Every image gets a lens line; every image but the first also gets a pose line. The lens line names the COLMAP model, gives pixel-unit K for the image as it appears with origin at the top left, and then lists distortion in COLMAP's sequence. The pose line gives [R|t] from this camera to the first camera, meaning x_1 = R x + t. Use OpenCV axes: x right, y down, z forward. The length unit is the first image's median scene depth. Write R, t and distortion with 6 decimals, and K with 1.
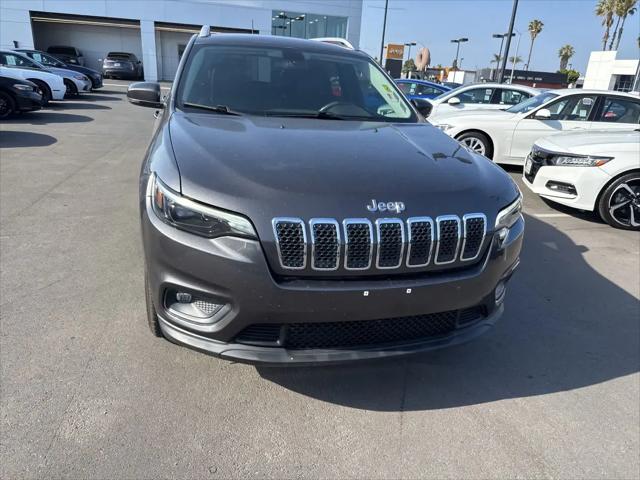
lens RADIAL K [[456.5, 0, 325.0], [0, 456.5, 244.9], [0, 0, 1]] dist [0.024586, -0.023380]
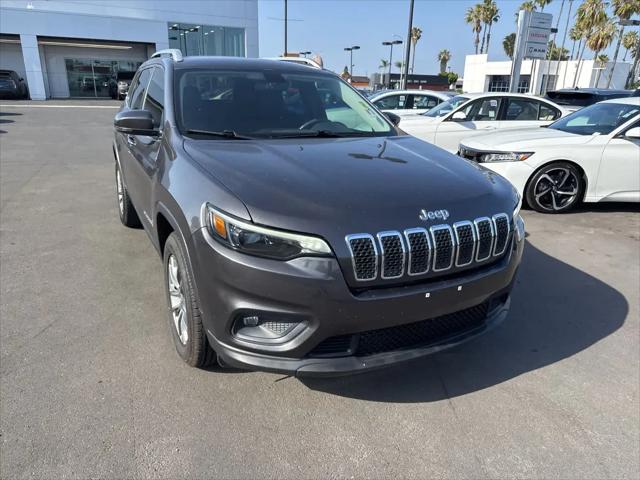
lens RADIAL K [[456.5, 0, 324.7], [0, 456.5, 237.3], [0, 0, 1]] dist [0.024586, -0.023380]
pose [[0.976145, -0.101452, 0.191962, -0.185150], [0.107105, 0.994061, -0.019277, -0.019857], [-0.188866, 0.039377, 0.981213, -0.023528]]
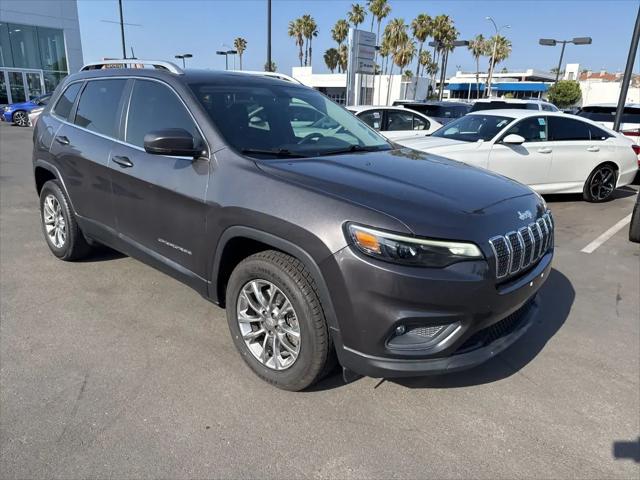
lens RADIAL K [[456.5, 0, 322.8], [0, 456.5, 243.5], [0, 0, 1]] dist [0.024586, -0.023380]
pose [[0.840371, -0.193171, 0.506420, -0.551576], [0.207507, 0.977814, 0.028637, -0.087339], [-0.500717, 0.081020, 0.861811, 0.085657]]
